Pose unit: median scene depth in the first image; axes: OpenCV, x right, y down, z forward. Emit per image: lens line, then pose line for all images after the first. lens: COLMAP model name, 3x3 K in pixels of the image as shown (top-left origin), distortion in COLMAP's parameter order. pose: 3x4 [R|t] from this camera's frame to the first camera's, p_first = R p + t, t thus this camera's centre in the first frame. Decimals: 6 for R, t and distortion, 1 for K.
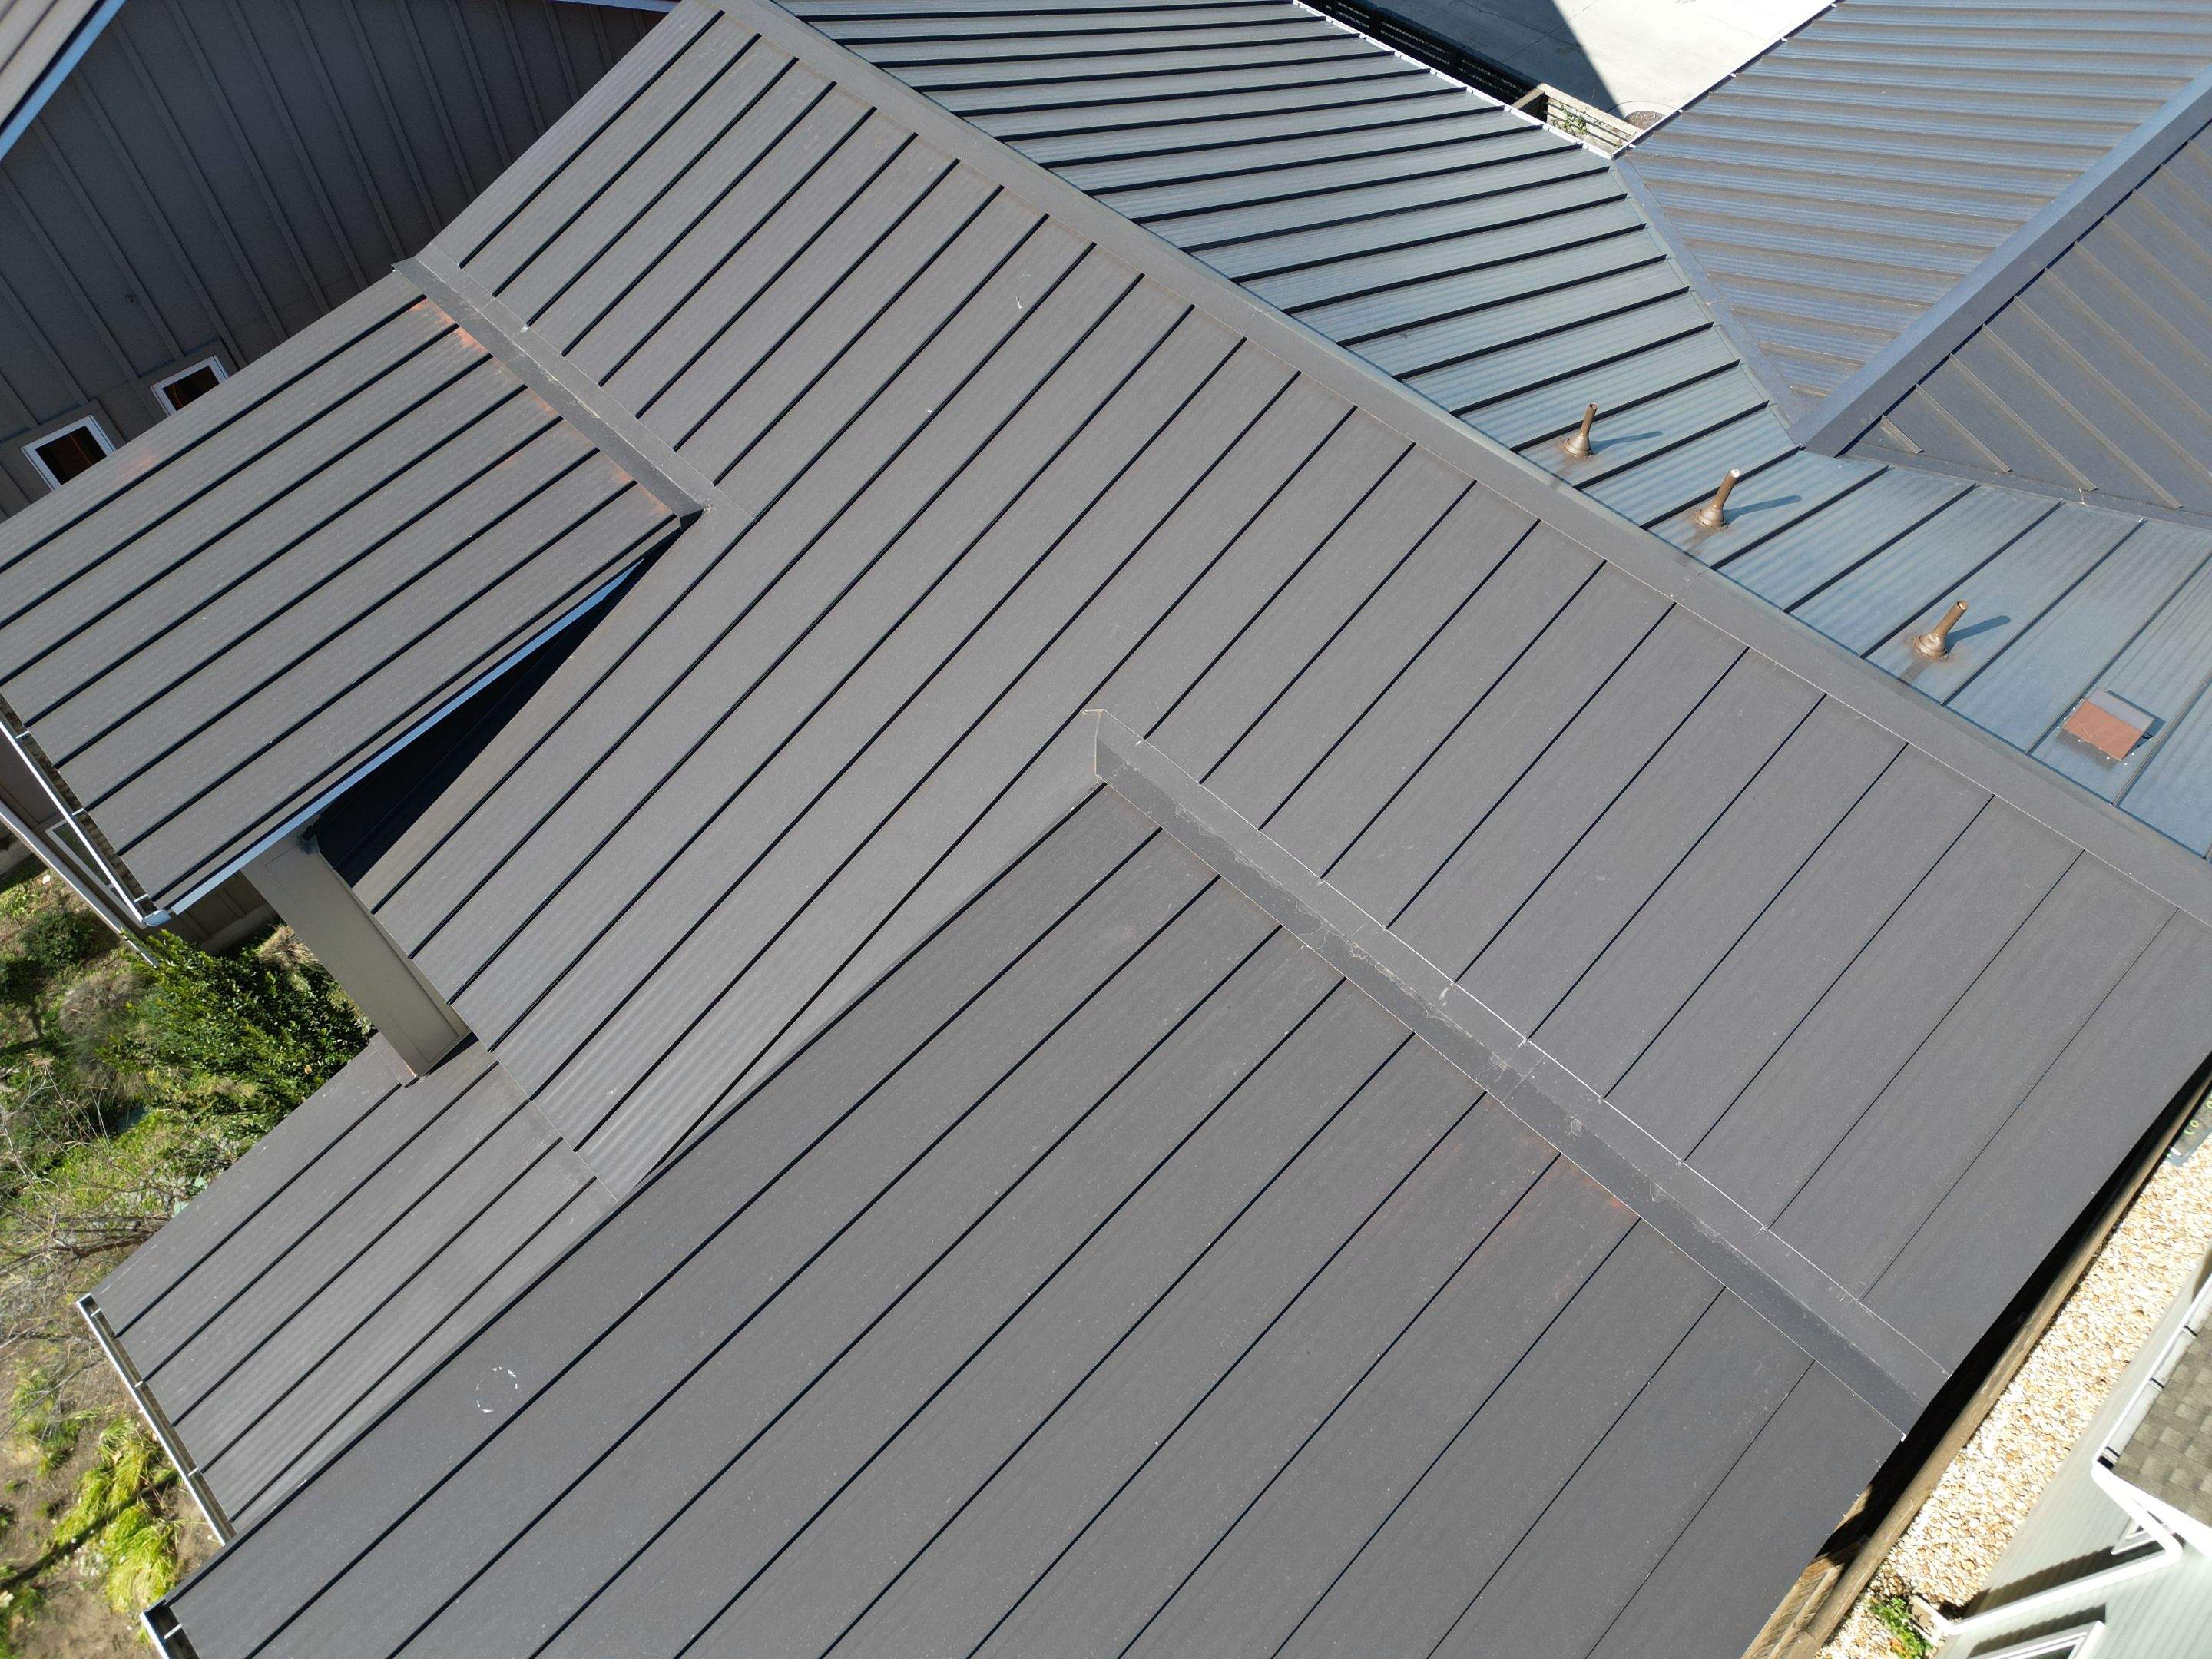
lens RADIAL K [[1543.1, 0, 1099.6], [0, 1543.1, 828.1], [0, 0, 1]] dist [0.064690, -0.052159]
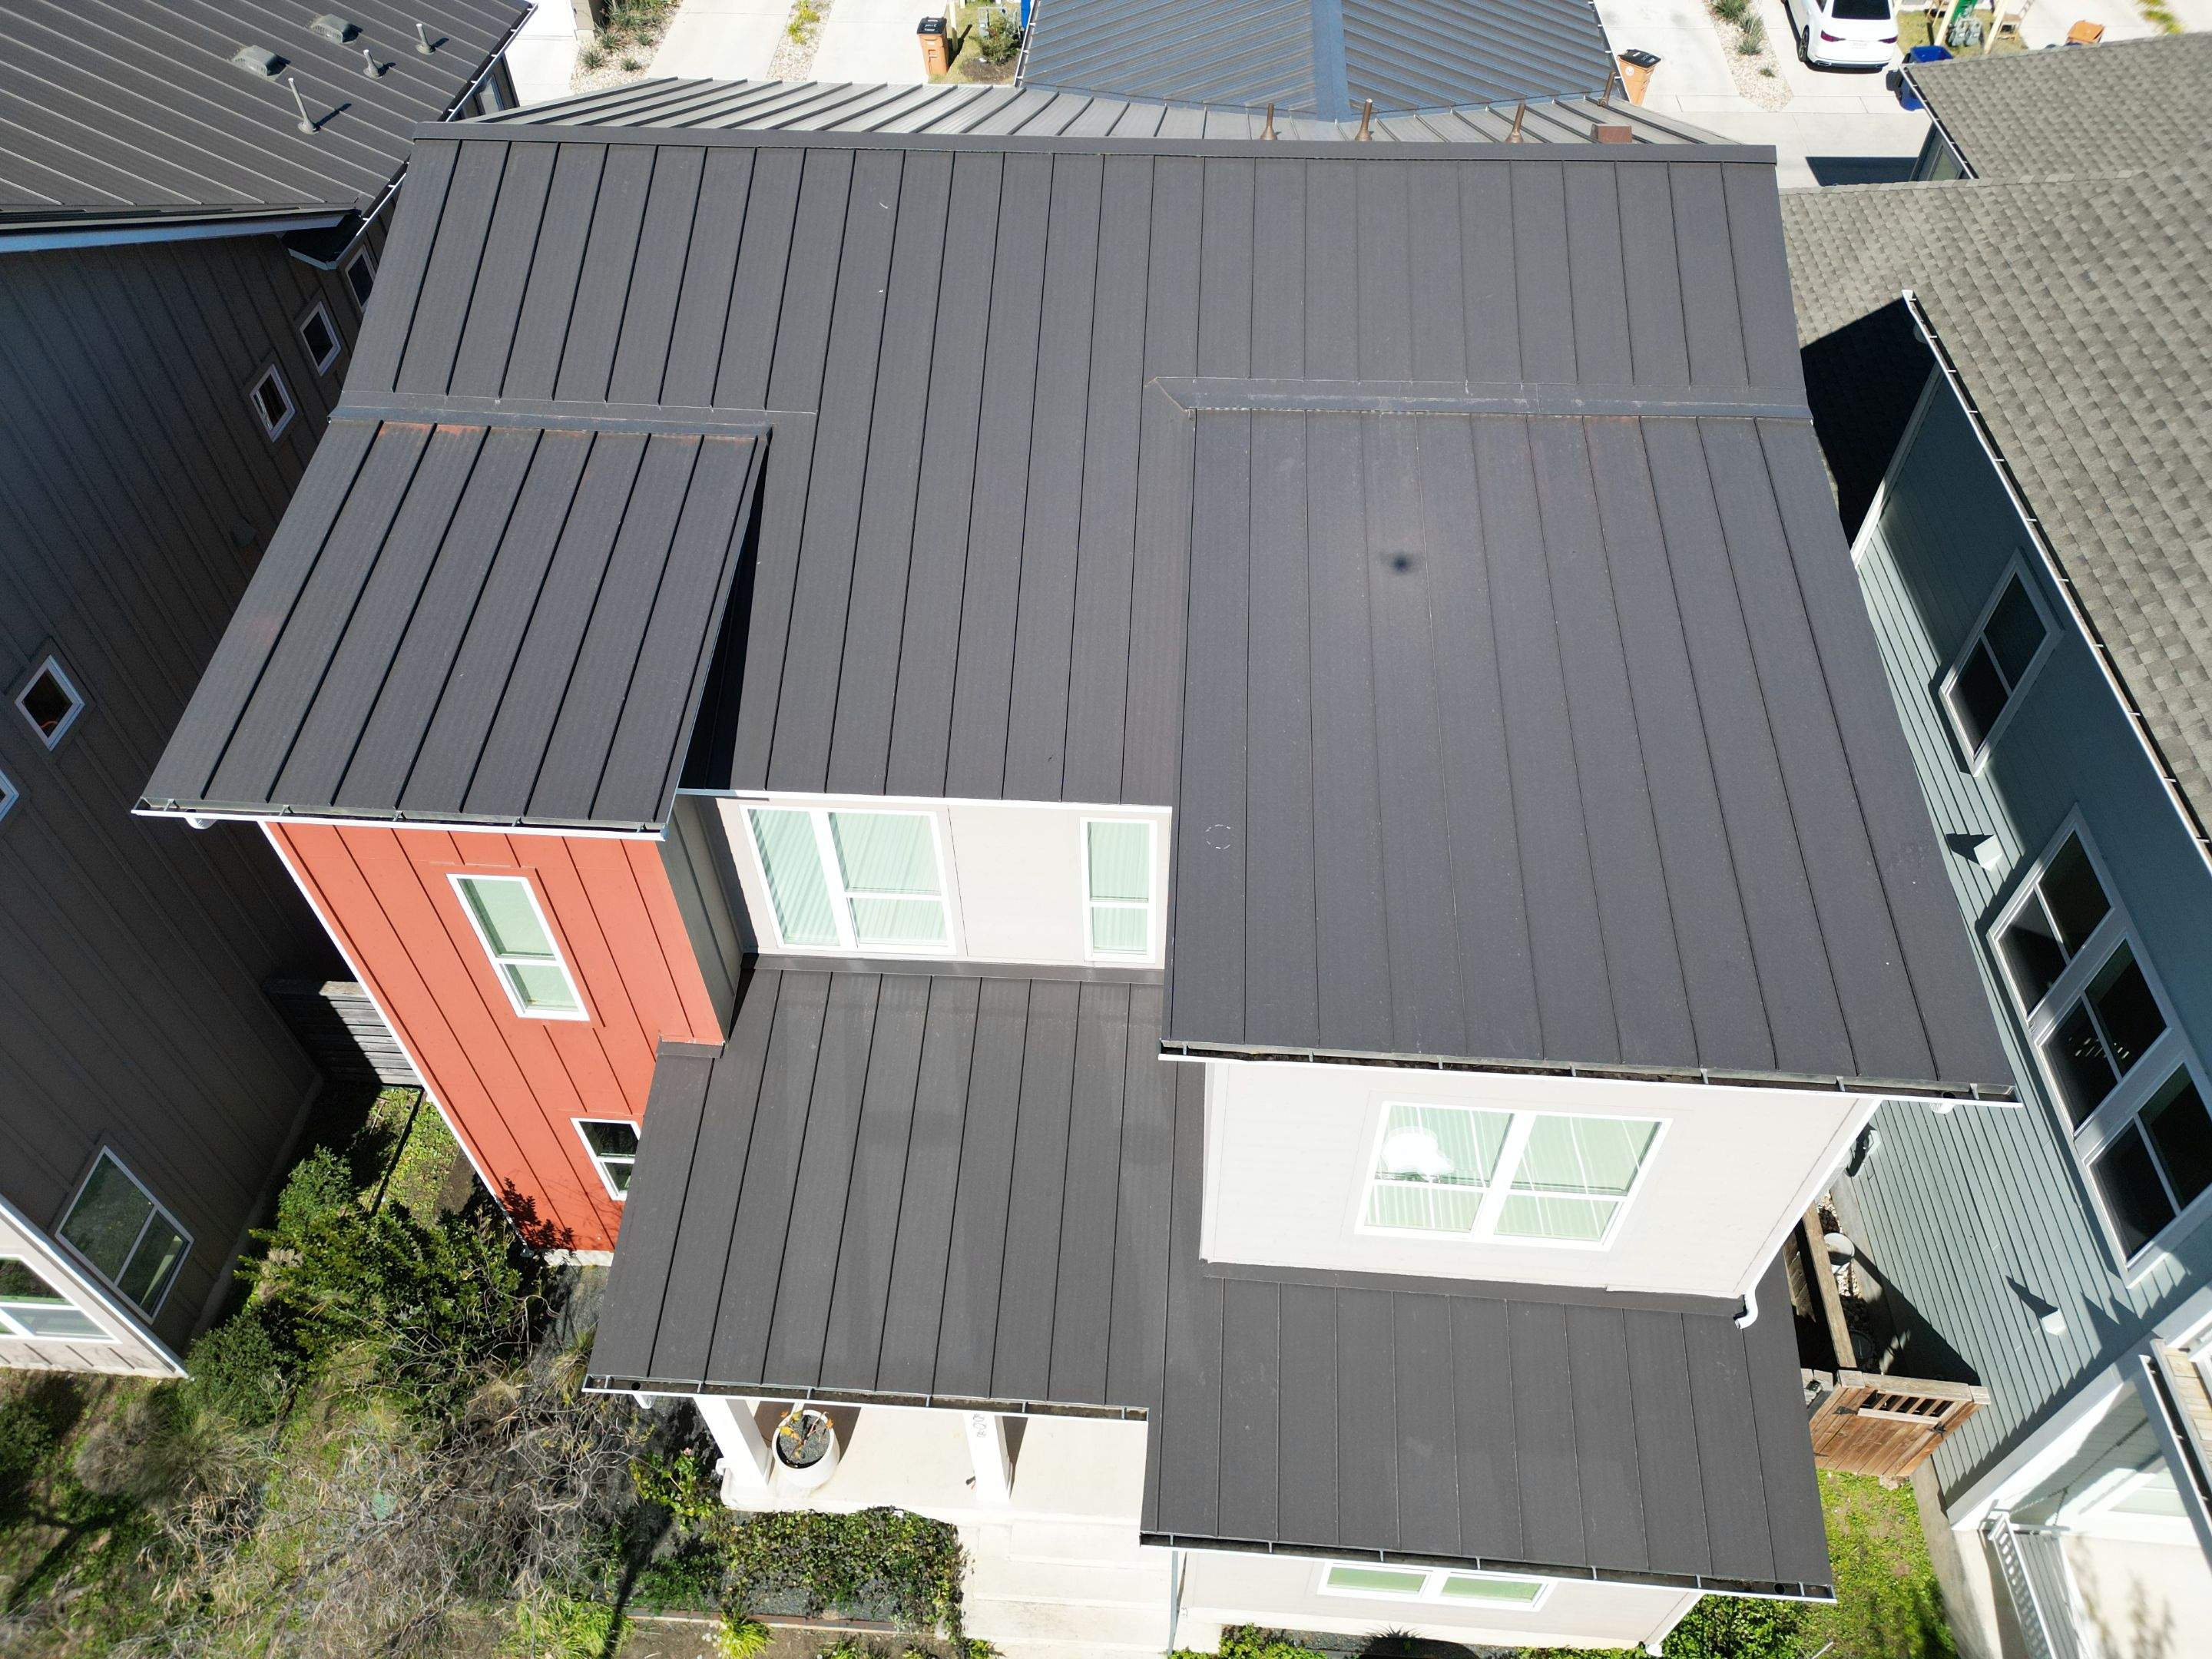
lens RADIAL K [[1543.1, 0, 1099.3], [0, 1543.1, 827.9], [0, 0, 1]] dist [0.064690, -0.052159]
pose [[0.743893, -0.499031, 0.444513, -0.803373], [0.551931, 0.833798, 0.012404, 0.203304], [-0.376824, 0.236113, 0.895687, -0.157685]]
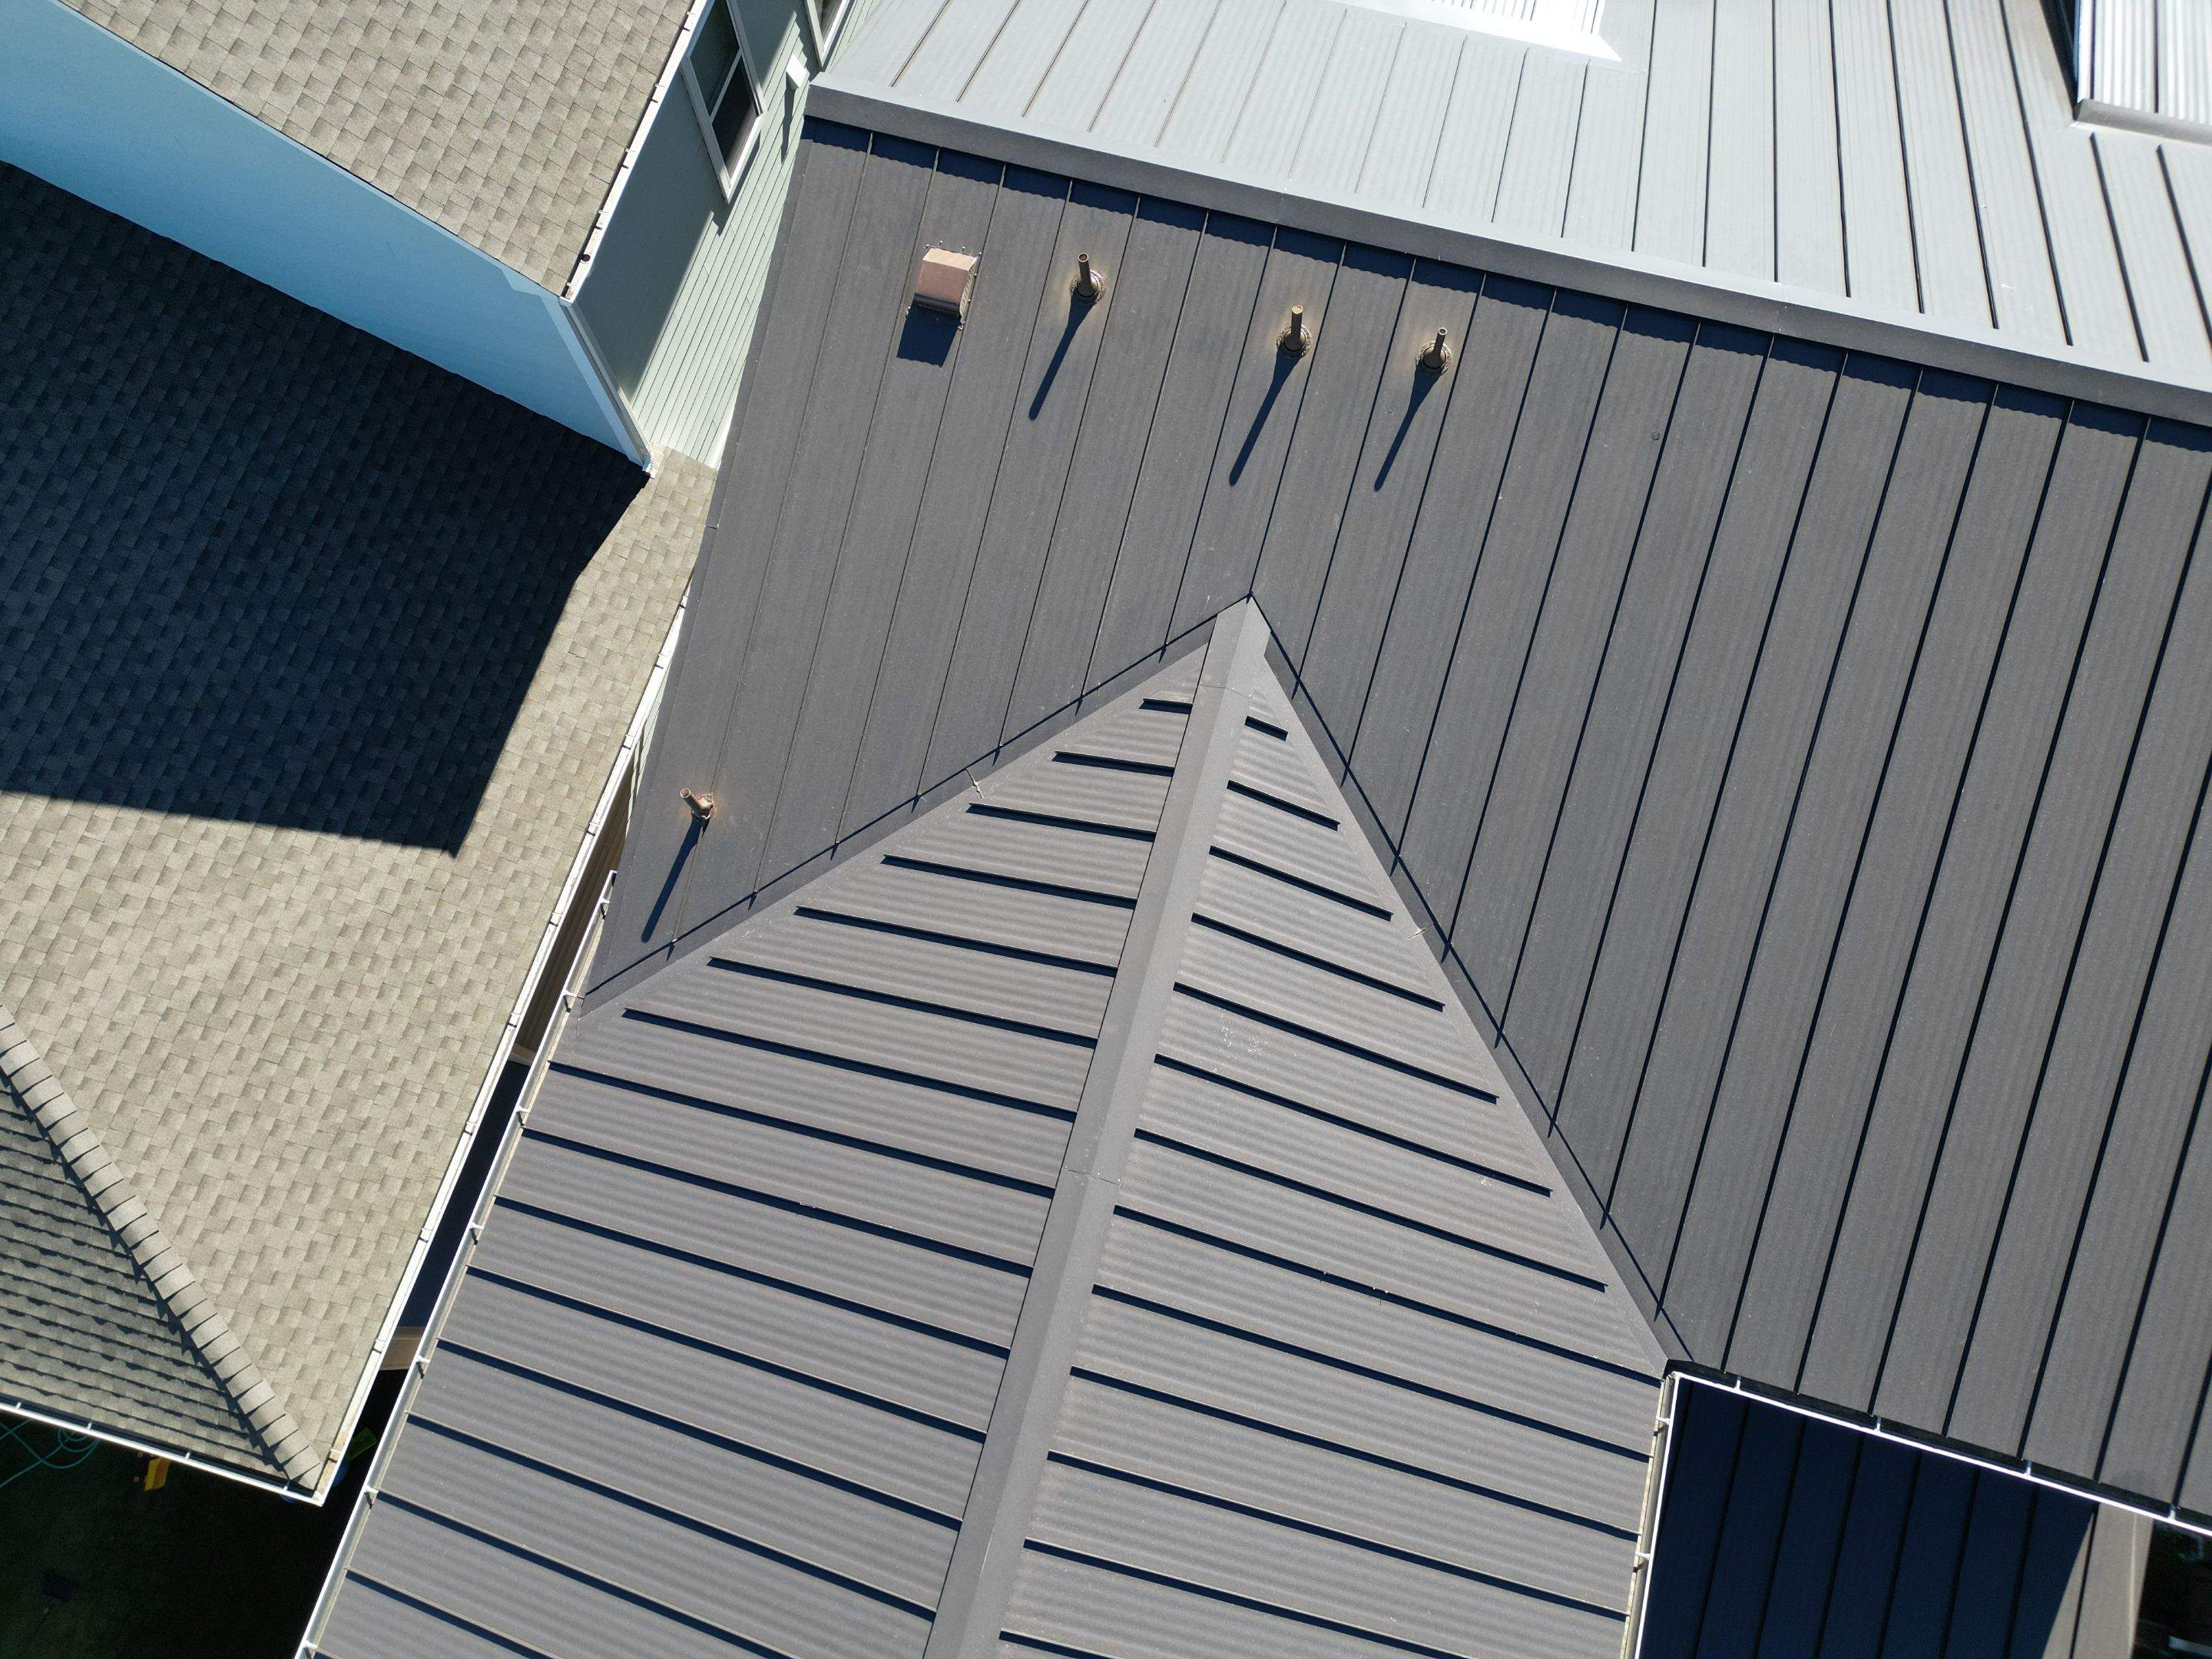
lens RADIAL K [[1543.1, 0, 1104.3], [0, 1543.1, 832.2], [0, 0, 1]] dist [0.064690, -0.052159]
pose [[-0.864727, 0.480664, -0.145632, 0.759292], [-0.405902, -0.498060, 0.766277, -1.052421], [0.295789, 0.721733, 0.625788, 0.477341]]
